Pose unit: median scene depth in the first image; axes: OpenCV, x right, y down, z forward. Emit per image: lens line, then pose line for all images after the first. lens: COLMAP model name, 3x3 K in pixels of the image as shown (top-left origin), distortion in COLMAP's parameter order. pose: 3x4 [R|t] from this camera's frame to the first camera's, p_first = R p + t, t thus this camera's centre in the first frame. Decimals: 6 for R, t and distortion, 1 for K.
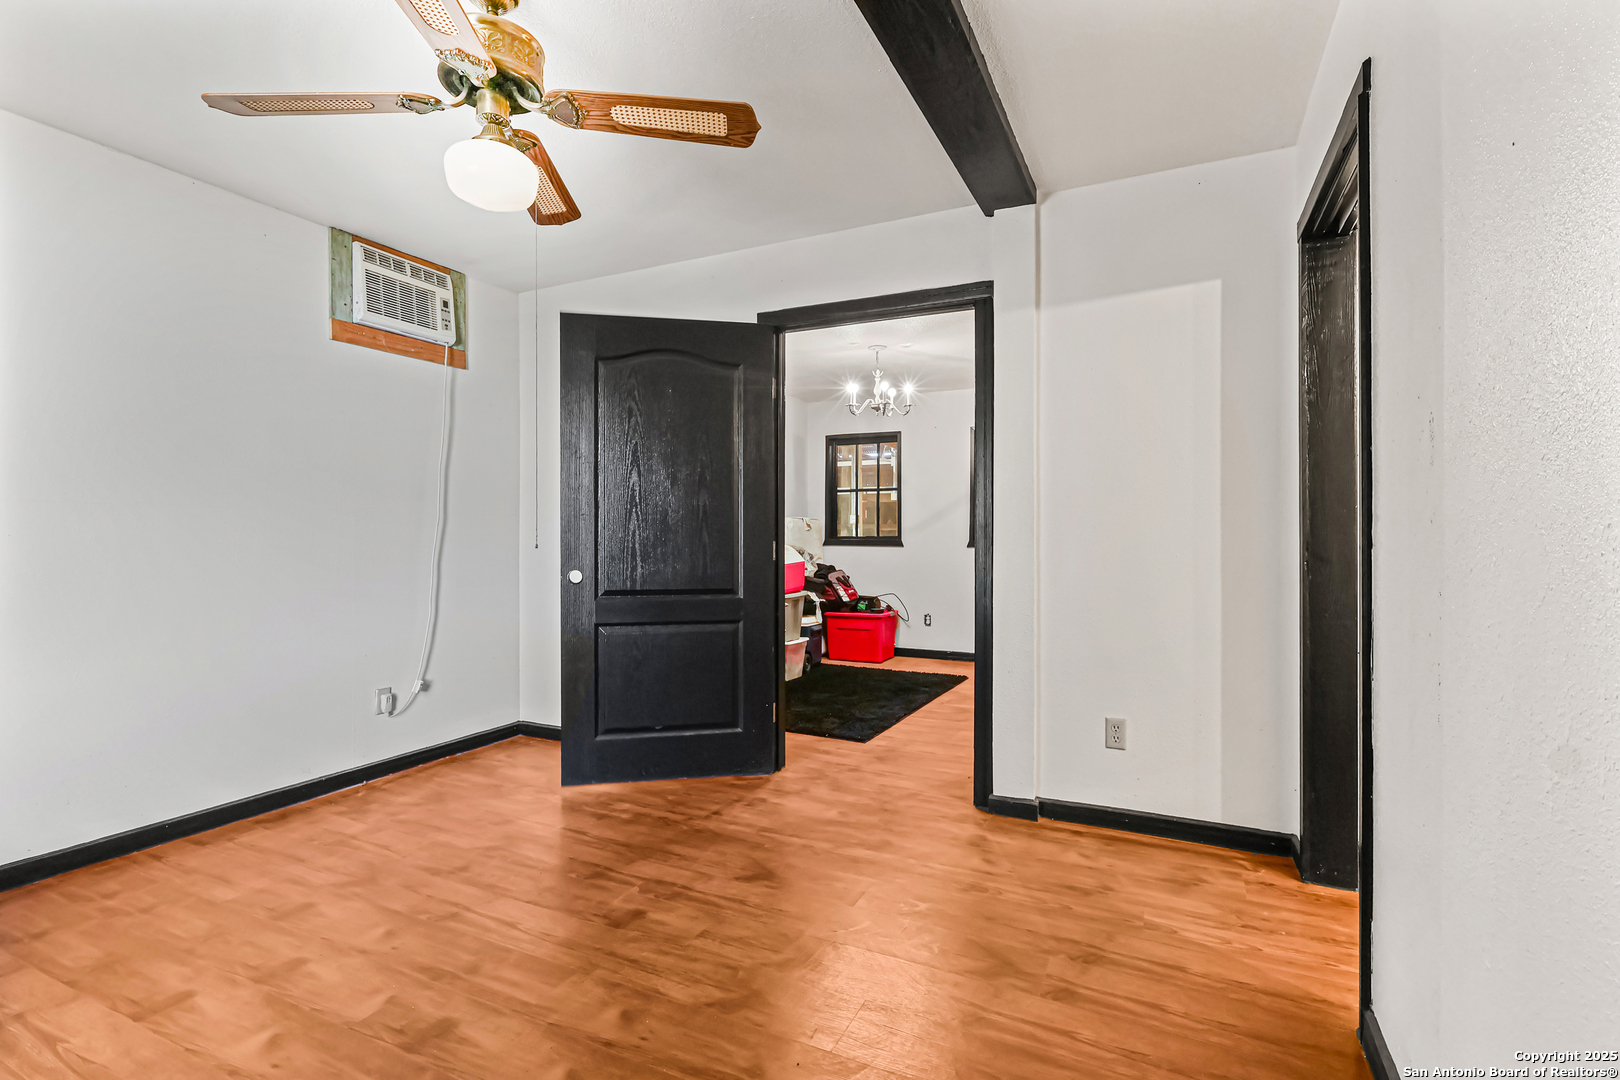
lens RADIAL K [[746.2, 0, 803.4], [0, 746.2, 537.2], [0, 0, 1]] dist [0.002470, 0.000009]
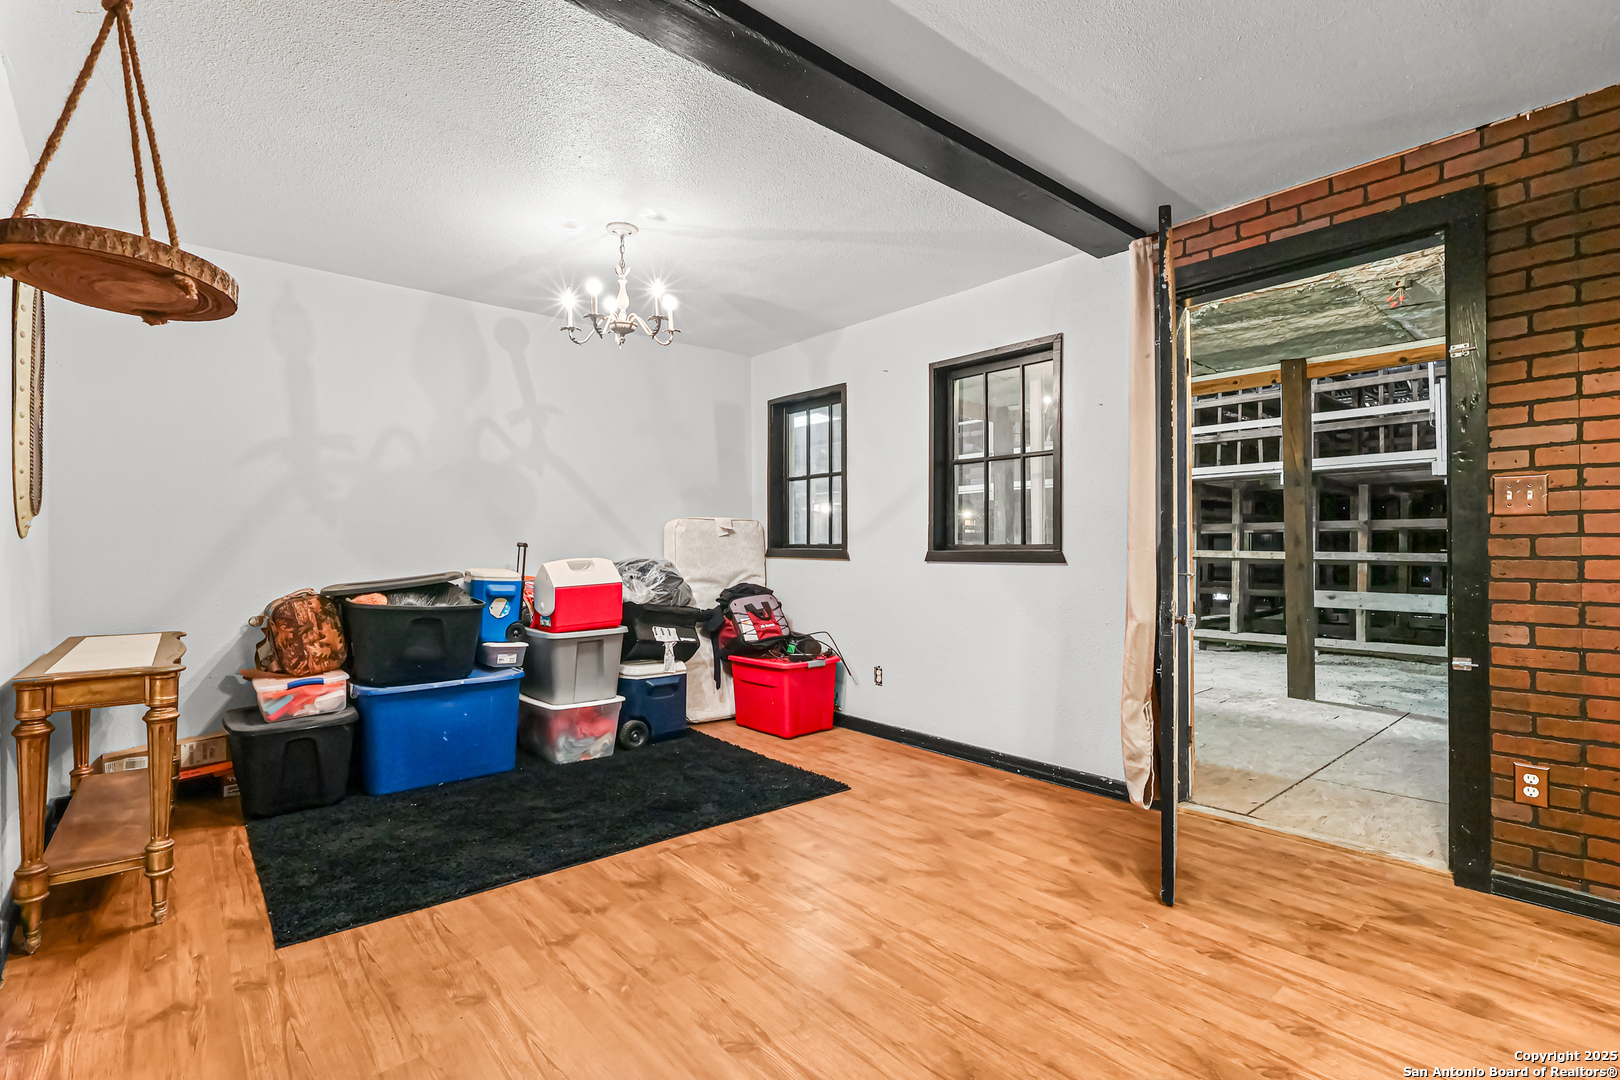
lens RADIAL K [[746.2, 0, 816.6], [0, 746.2, 543.2], [0, 0, 1]] dist [0.002470, 0.000009]
pose [[0.921907, -0.000936, -0.387410, 0.359765], [-0.000023, 0.999997, -0.002470, -0.000594], [0.387411, 0.002286, 0.921904, 0.387140]]
